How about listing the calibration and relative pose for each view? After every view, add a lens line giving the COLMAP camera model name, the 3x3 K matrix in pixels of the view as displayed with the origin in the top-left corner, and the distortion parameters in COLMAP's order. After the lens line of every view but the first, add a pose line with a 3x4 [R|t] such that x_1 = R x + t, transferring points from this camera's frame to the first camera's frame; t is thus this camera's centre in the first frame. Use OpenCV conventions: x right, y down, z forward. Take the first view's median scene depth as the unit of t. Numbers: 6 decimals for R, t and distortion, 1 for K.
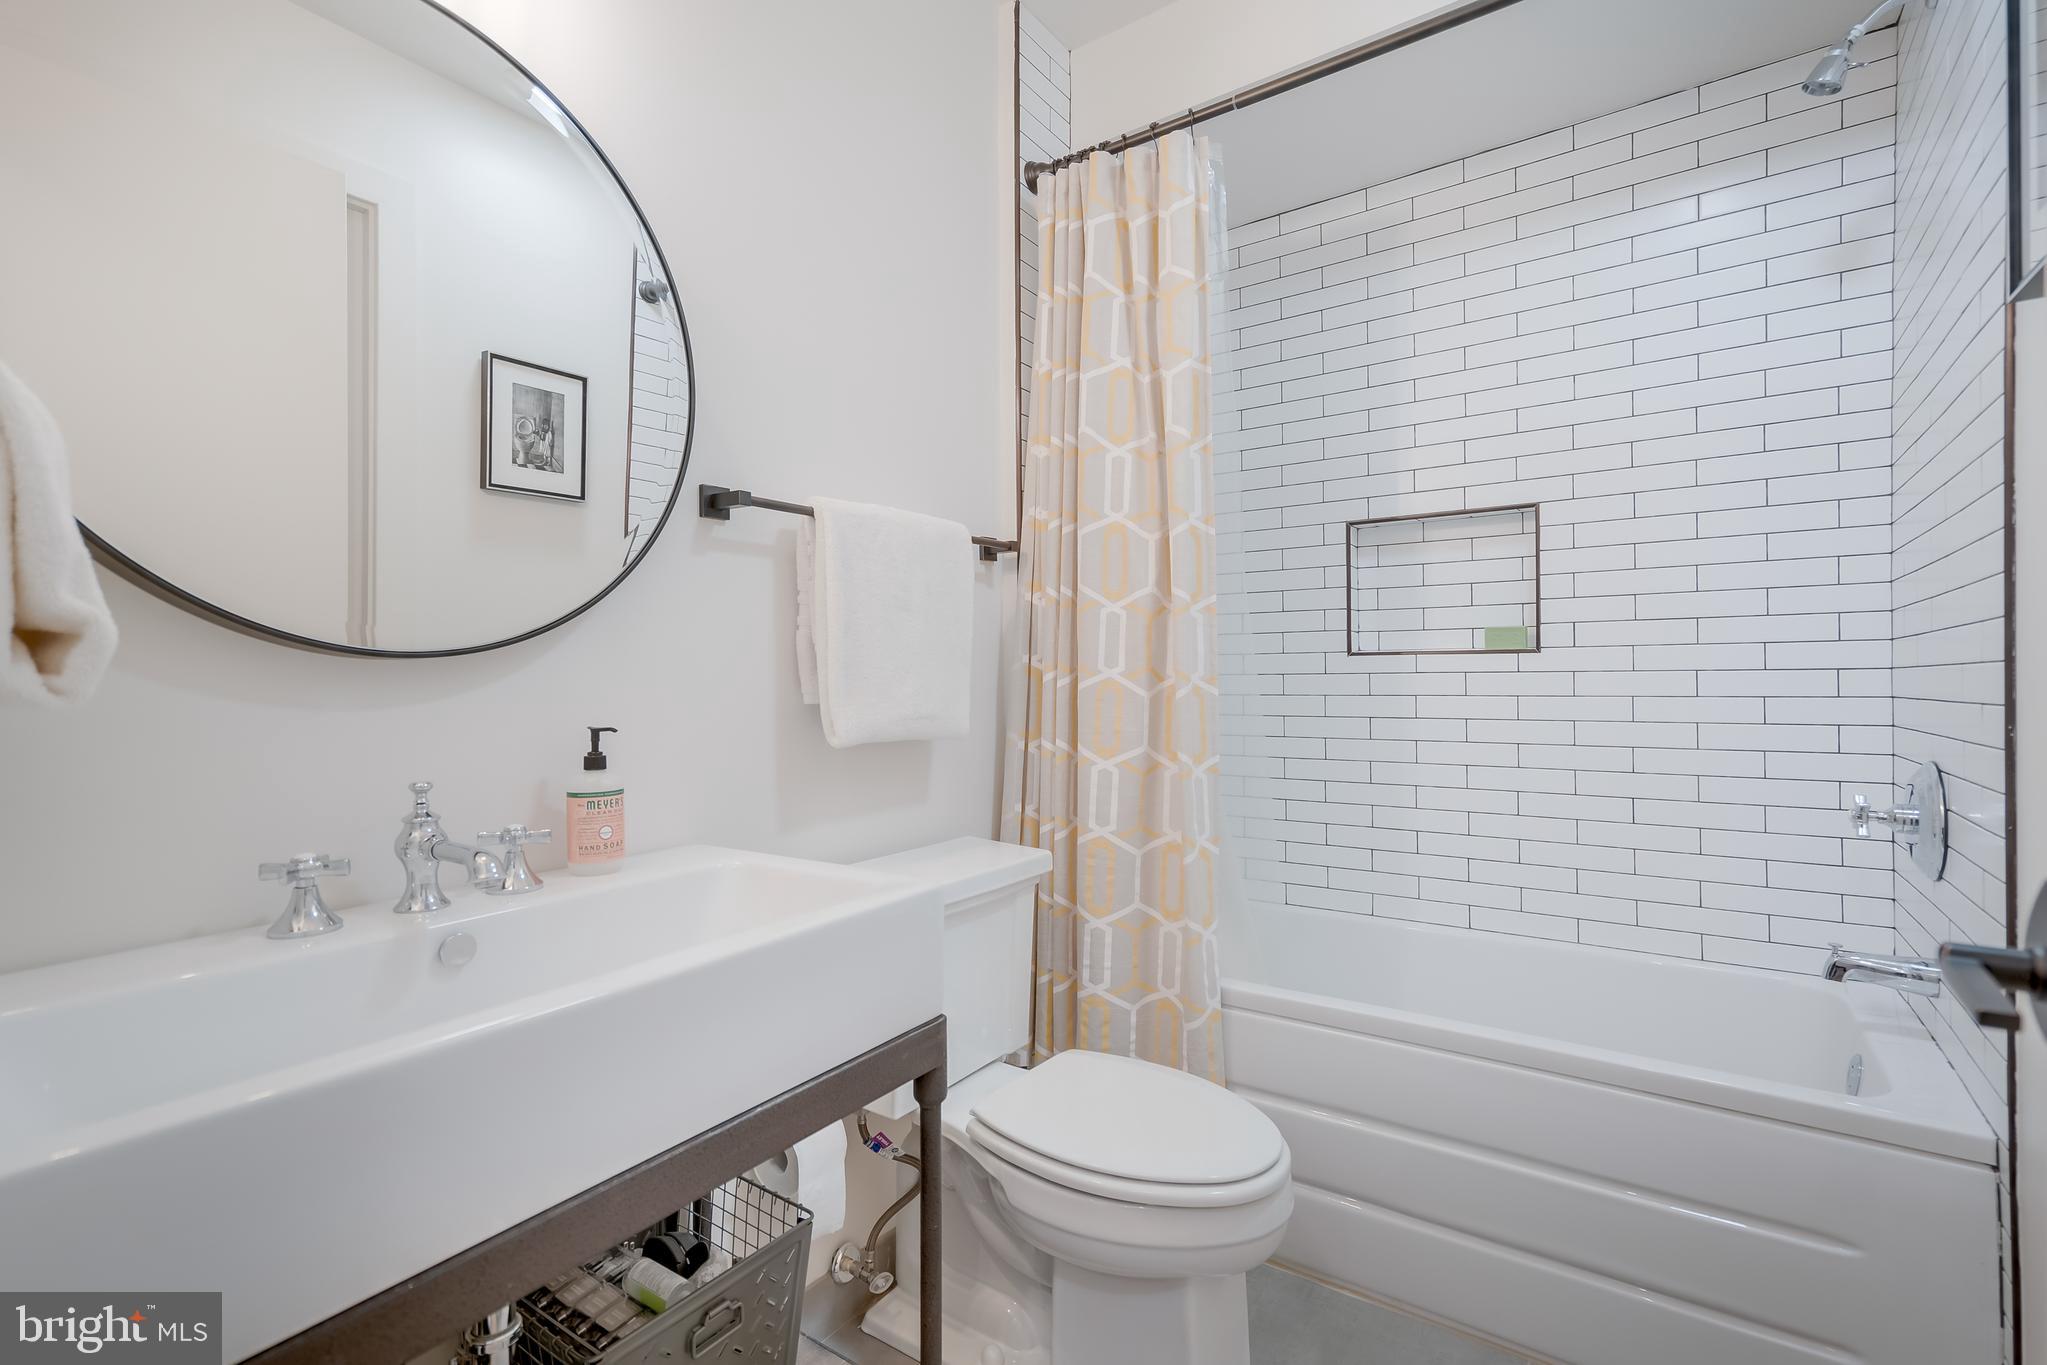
lens RADIAL K [[935.6, 0, 1012.7], [0, 935.6, 673.9], [0, 0, 1]] dist [0.030297, 0.000765]
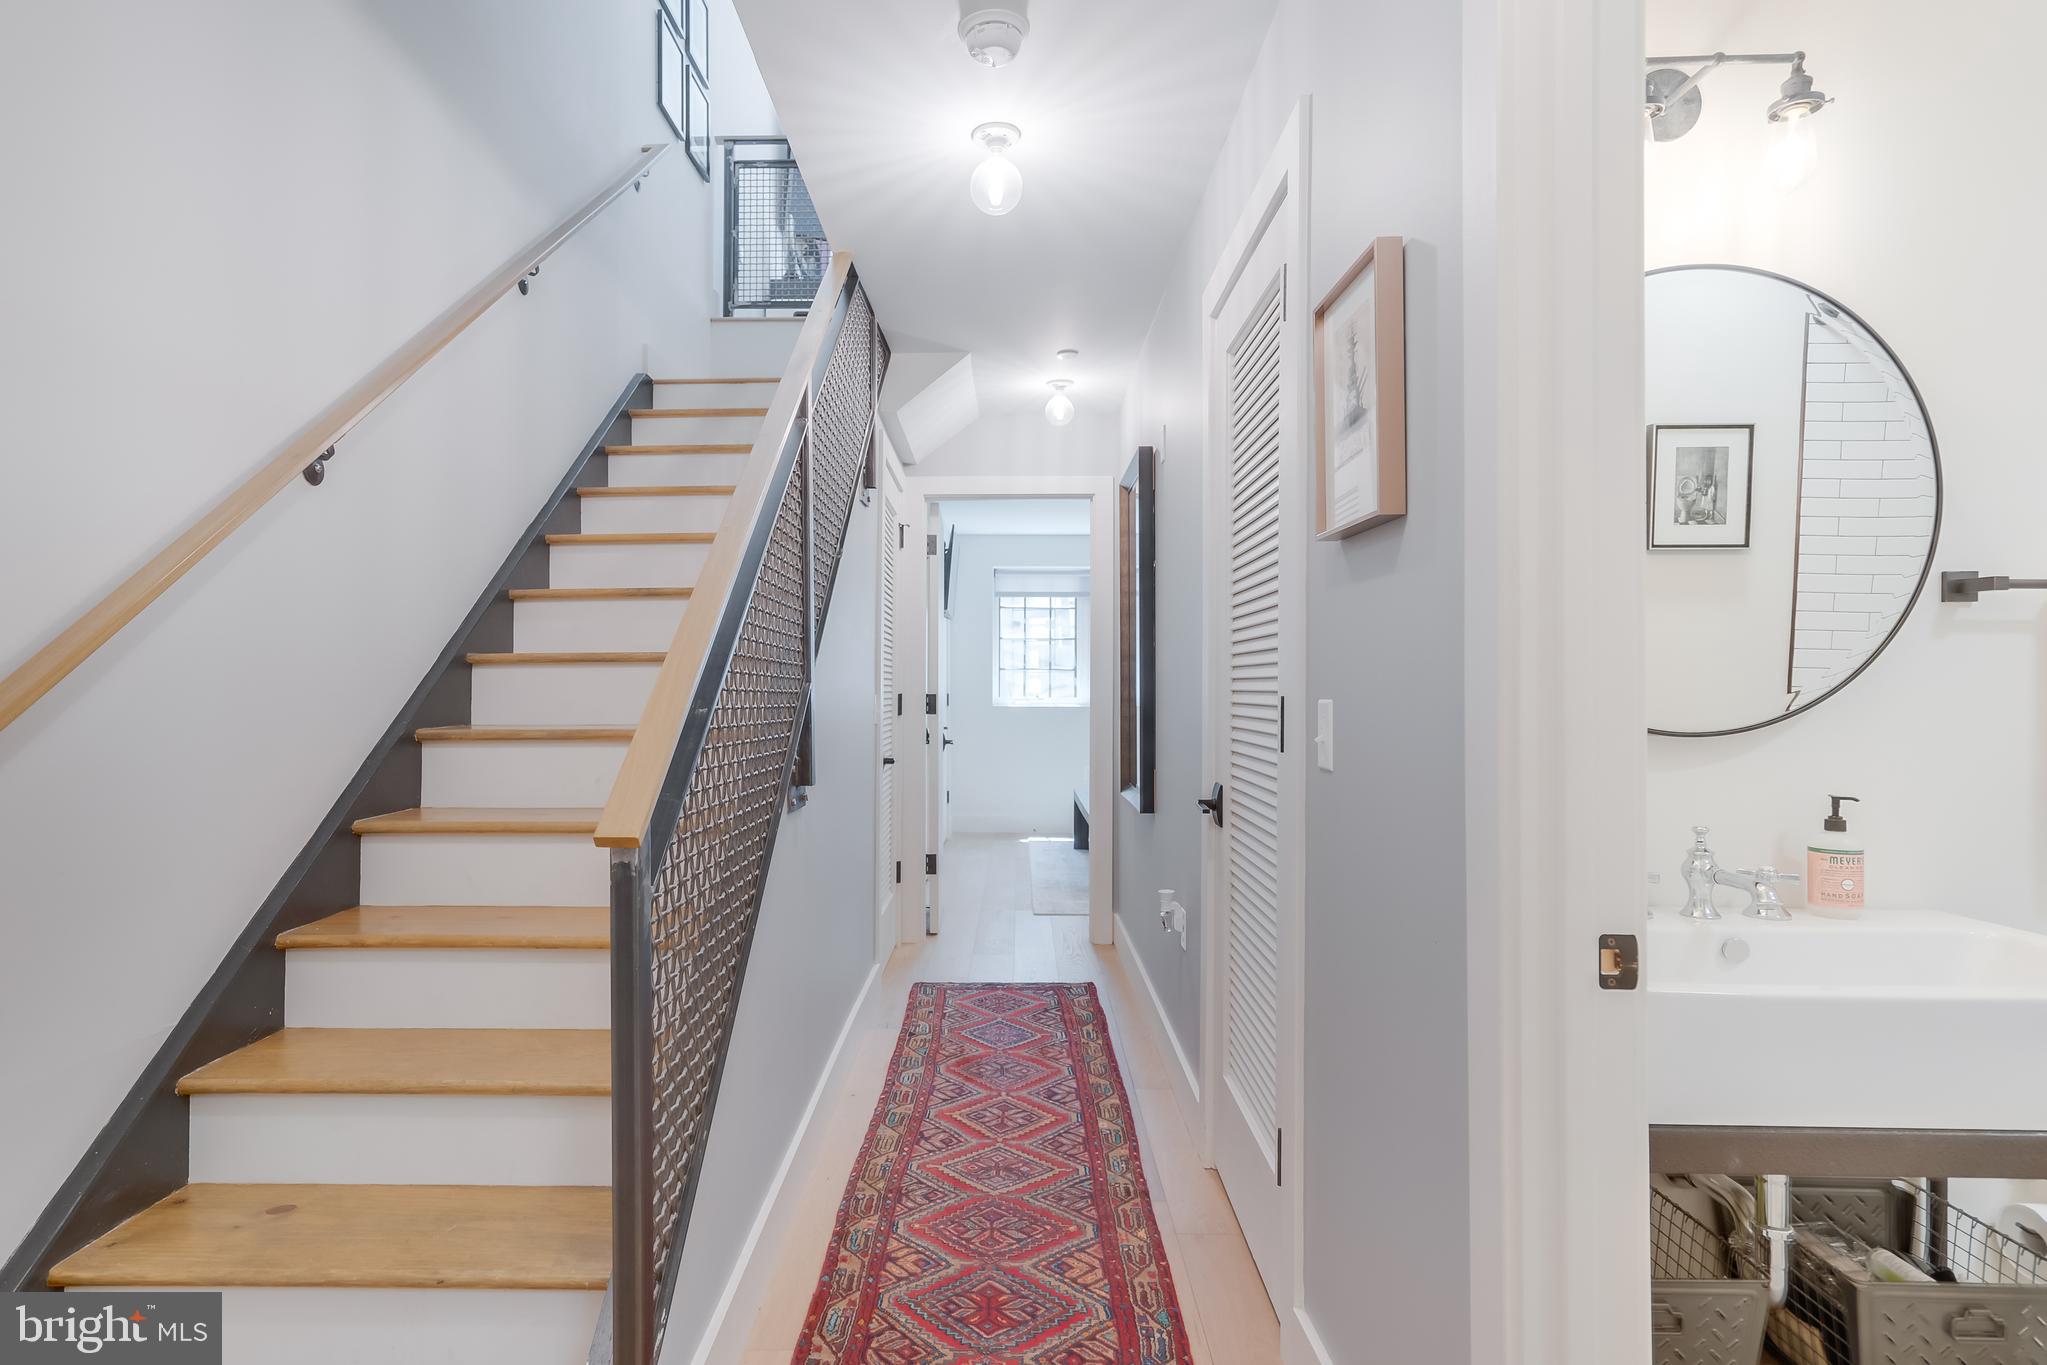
lens RADIAL K [[1002.0, 0, 1010.1], [0, 1002.0, 699.0], [0, 0, 1]] dist [-0.001385, 0.000346]
pose [[0.530846, 0.012371, -0.847378, 0.073709], [-0.009983, 0.999915, 0.008344, -0.064434], [0.847409, 0.004030, 0.530925, -0.550323]]
